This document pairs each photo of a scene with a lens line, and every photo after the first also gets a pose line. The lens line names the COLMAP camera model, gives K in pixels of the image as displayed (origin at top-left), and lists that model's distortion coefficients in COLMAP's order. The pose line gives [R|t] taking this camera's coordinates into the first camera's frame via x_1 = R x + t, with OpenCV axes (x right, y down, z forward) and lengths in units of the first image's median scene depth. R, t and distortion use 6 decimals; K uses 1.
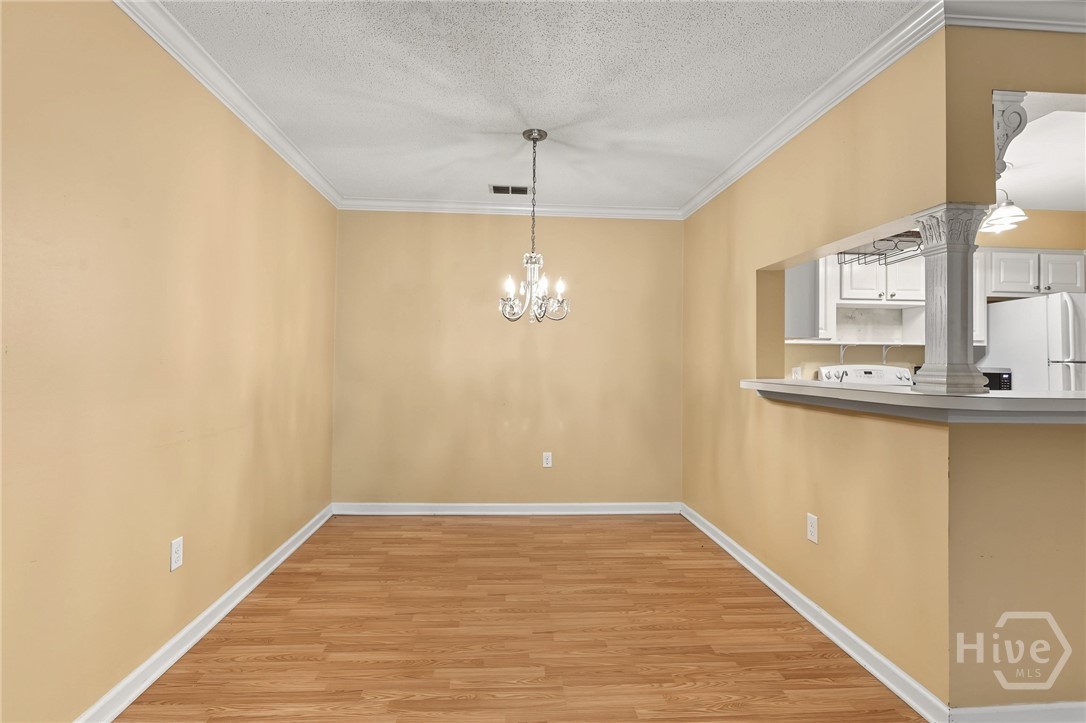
lens RADIAL K [[547.6, 0, 526.5], [0, 547.6, 364.6], [0, 0, 1]] dist [-0.010775, 0.000489]
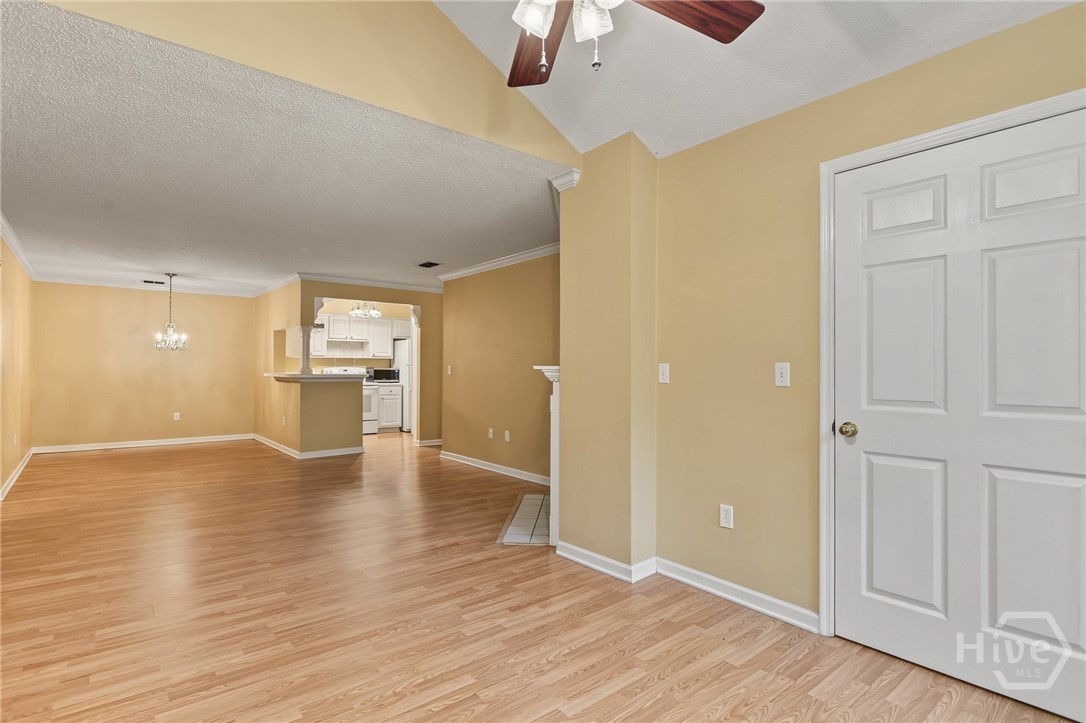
lens RADIAL K [[534.6, 0, 533.6], [0, 534.6, 364.4], [0, 0, 1]] dist [-0.004024, -0.000042]
pose [[0.803764, -0.005308, 0.594925, -0.072077], [0.008655, 0.999959, -0.002771, 0.003263], [-0.594886, 0.007376, 0.803777, -1.330127]]
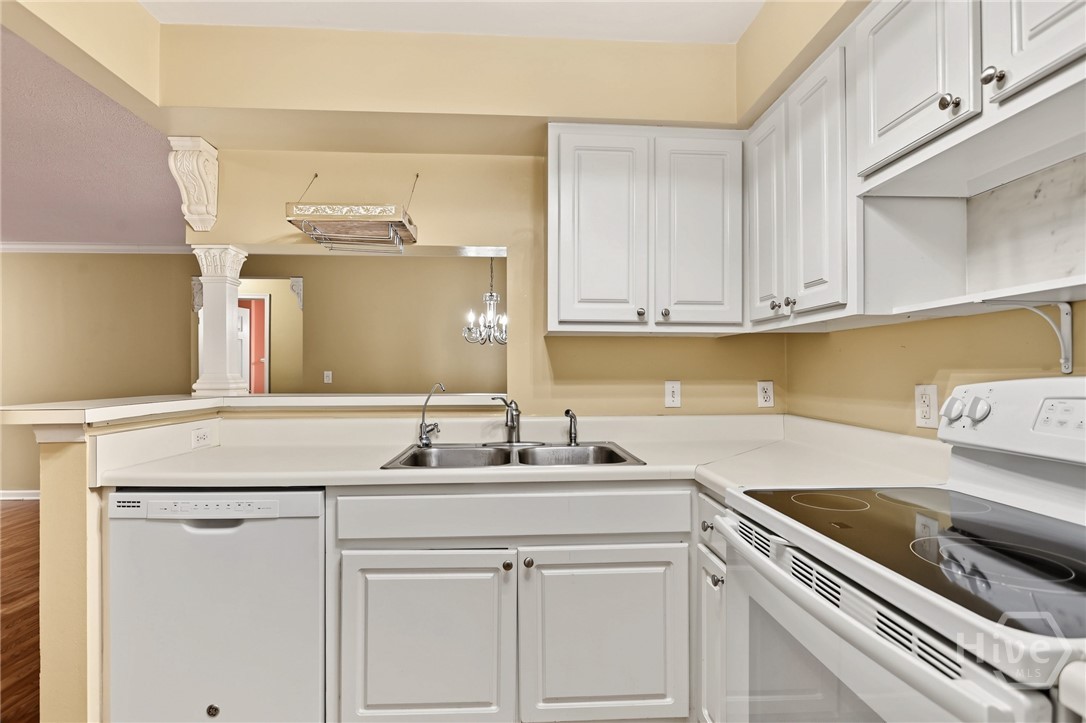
lens RADIAL K [[544.9, 0, 515.3], [0, 544.9, 371.7], [0, 0, 1]] dist [0.000472, 0.000411]
pose [[-0.047287, -0.012669, -0.998801, 0.918471], [0.001454, 0.999918, -0.012752, 0.000896], [0.998880, -0.002055, -0.047265, 0.804149]]
